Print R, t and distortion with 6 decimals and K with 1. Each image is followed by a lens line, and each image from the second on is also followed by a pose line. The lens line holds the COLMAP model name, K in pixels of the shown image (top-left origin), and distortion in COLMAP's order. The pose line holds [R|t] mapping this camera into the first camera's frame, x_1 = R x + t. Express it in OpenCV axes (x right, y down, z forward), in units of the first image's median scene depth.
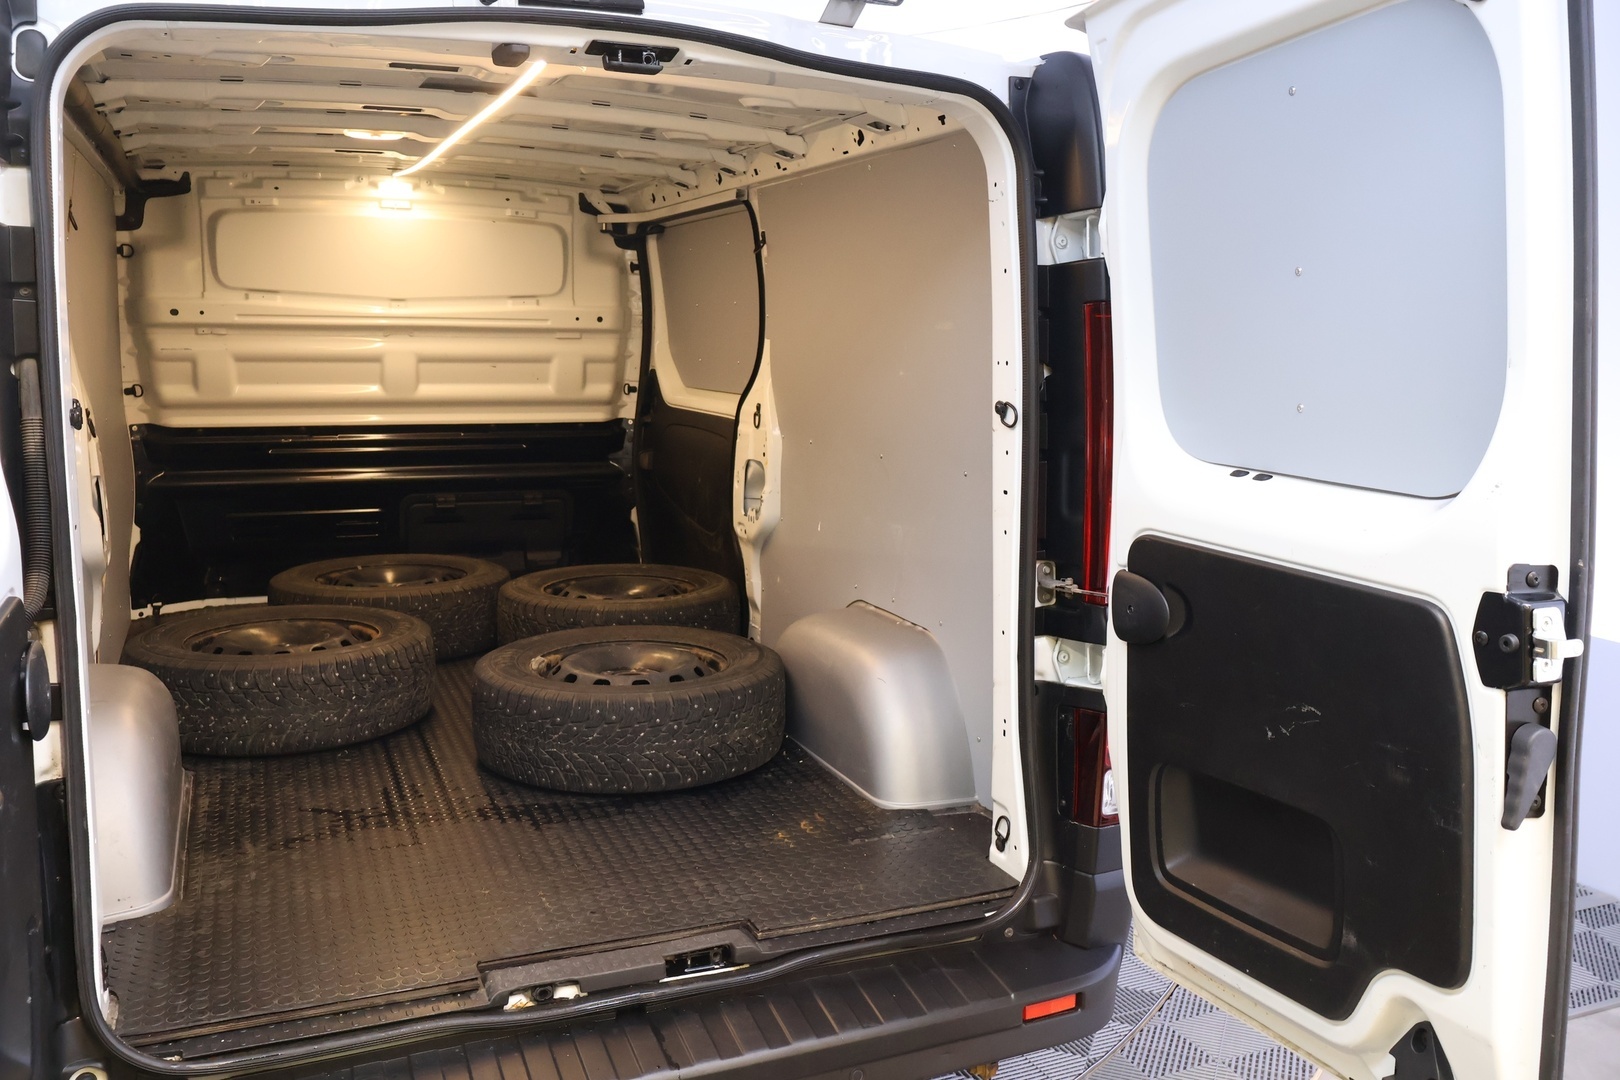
lens RADIAL K [[1328.5, 0, 810.0], [0, 1328.5, 540.0], [0, 0, 1]] dist [-0.006464, 0.005966]
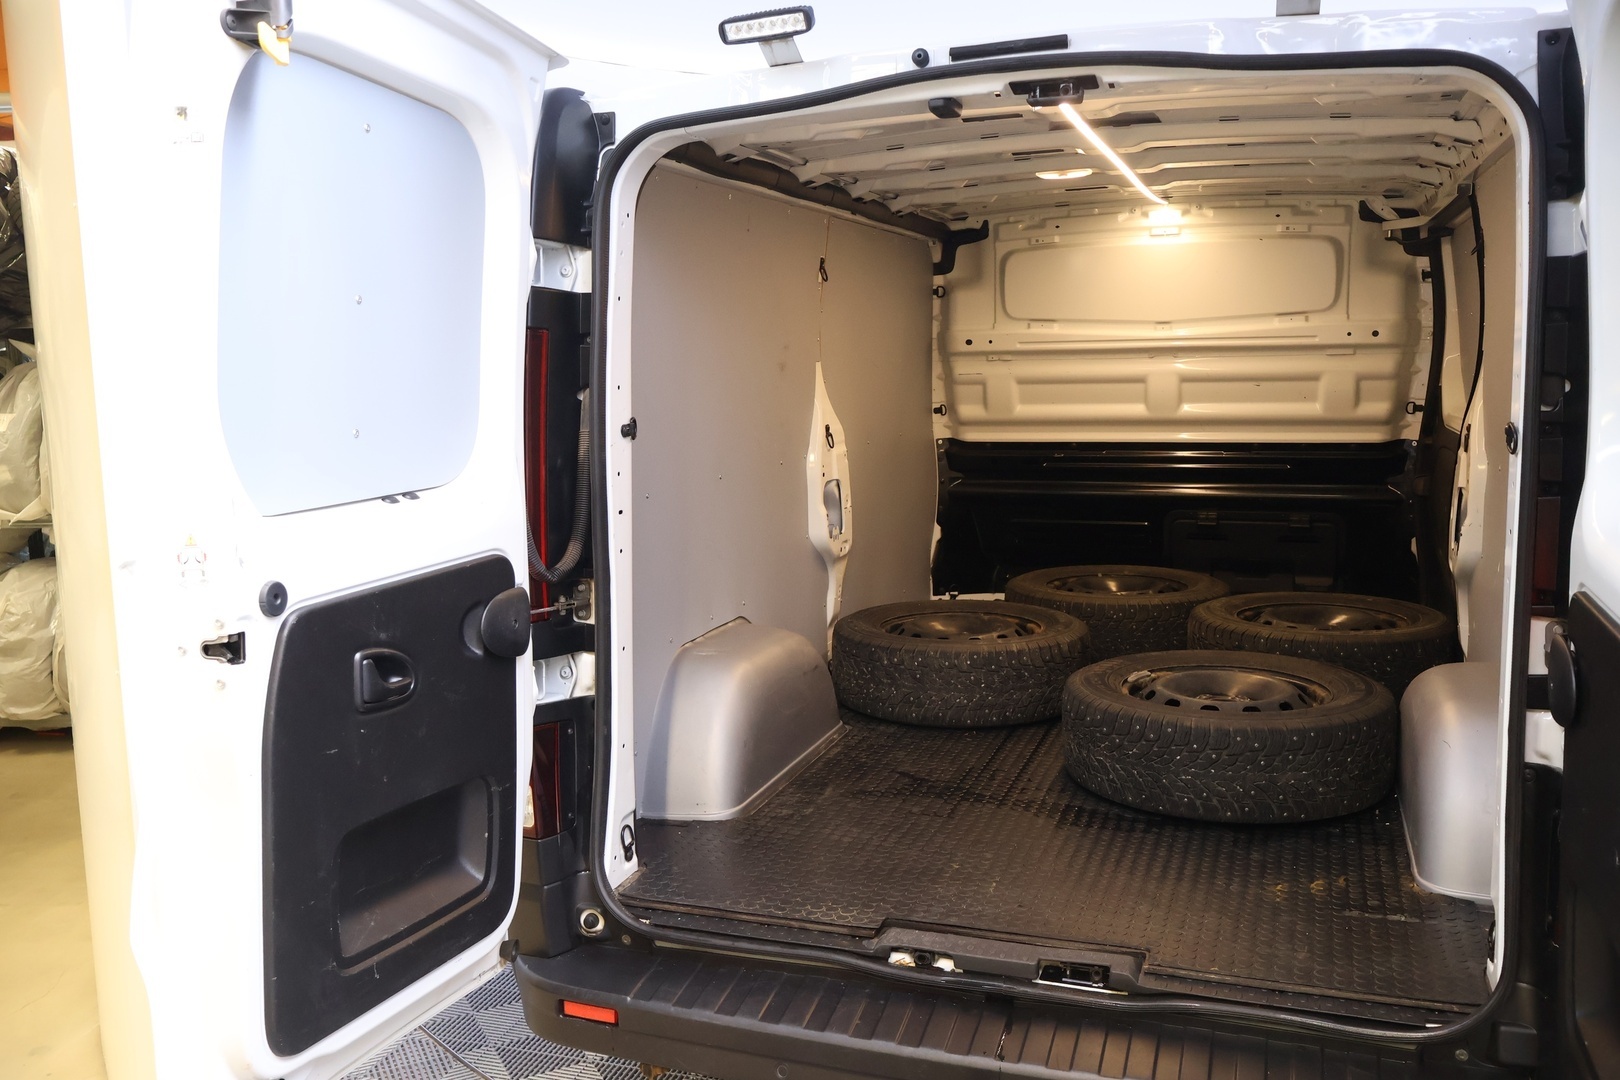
lens RADIAL K [[1328.5, 0, 810.0], [0, 1328.5, 540.0], [0, 0, 1]] dist [-0.006464, 0.005966]
pose [[0.746341, 0.063313, -0.662546, 0.195152], [-0.072670, 0.997265, 0.013438, -0.005070], [0.661585, 0.038118, 0.748901, 0.046174]]
